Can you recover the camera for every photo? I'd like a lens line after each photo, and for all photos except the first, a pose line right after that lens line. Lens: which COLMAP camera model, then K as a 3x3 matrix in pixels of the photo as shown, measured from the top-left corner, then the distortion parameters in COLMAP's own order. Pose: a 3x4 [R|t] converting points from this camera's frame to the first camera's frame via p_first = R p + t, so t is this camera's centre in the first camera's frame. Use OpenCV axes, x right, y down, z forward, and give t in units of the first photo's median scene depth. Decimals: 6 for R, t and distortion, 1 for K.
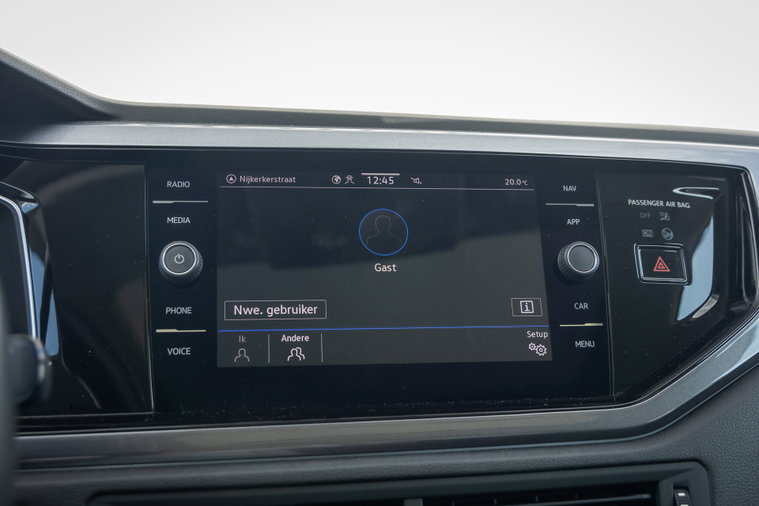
lens RADIAL K [[861.1, 0, 382.4], [0, 861.1, 250.6], [0, 0, 1]] dist [-0.010459, 0.000000]
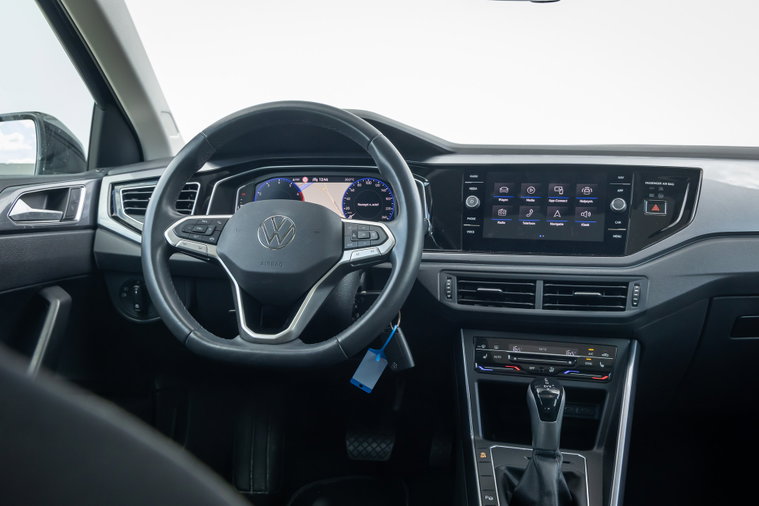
lens RADIAL K [[767.3, 0, 374.1], [0, 767.3, 240.9], [0, 0, 1]] dist [-0.048331, 0.000000]
pose [[0.893570, 0.036113, -0.447469, 0.620329], [-0.028875, 0.999319, 0.022988, 0.090645], [0.447994, -0.007621, 0.894004, -1.446872]]
